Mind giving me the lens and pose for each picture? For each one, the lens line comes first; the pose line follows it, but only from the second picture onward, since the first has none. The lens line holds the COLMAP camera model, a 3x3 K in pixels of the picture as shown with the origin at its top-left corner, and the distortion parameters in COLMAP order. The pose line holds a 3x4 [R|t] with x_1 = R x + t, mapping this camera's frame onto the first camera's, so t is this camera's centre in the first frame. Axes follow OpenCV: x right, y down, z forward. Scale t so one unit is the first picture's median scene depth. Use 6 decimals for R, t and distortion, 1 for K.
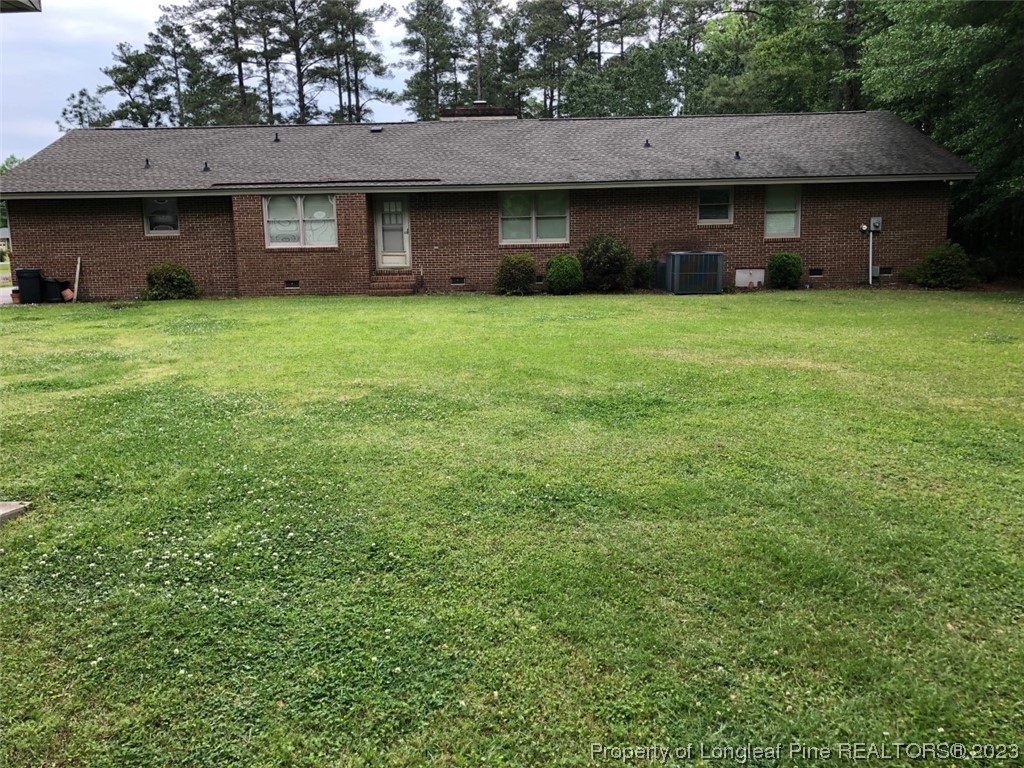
lens RADIAL K [[837.7, 0, 510.9], [0, 837.7, 381.7], [0, 0, 1]] dist [0.059140, -0.027361]
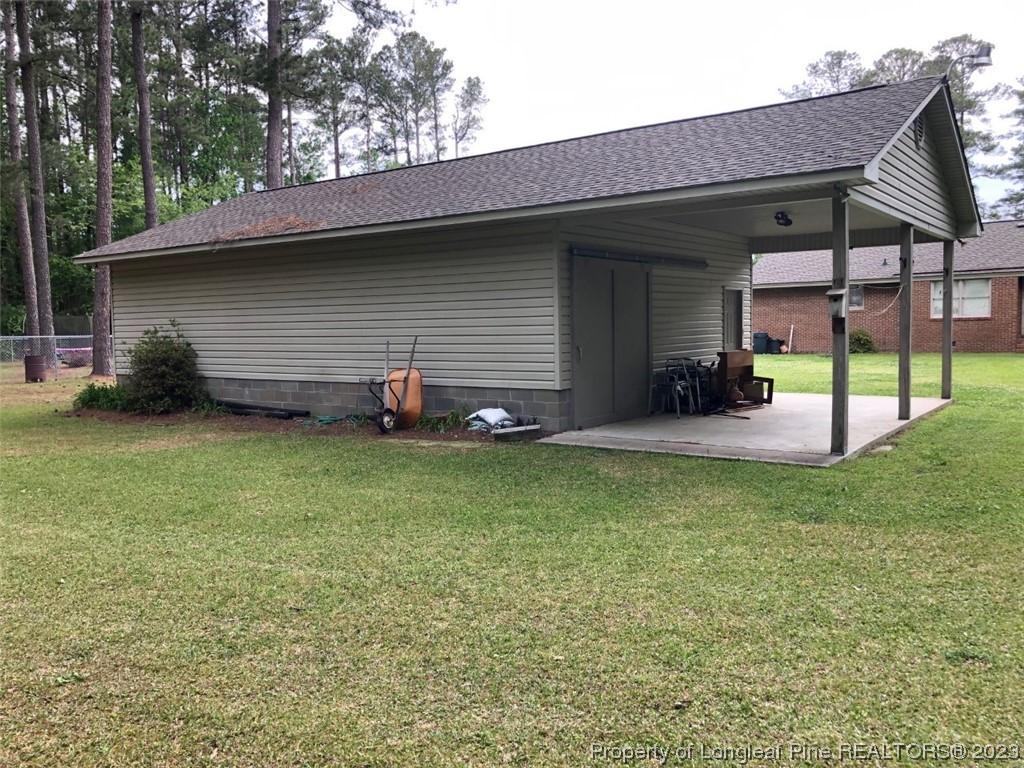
lens RADIAL K [[837.7, 0, 517.9], [0, 837.7, 382.9], [0, 0, 1]] dist [0.059140, -0.027361]
pose [[0.814228, 0.045612, -0.578751, -0.027999], [-0.092520, 0.994363, -0.051796, 0.081295], [0.573126, 0.095720, 0.813858, -0.506236]]
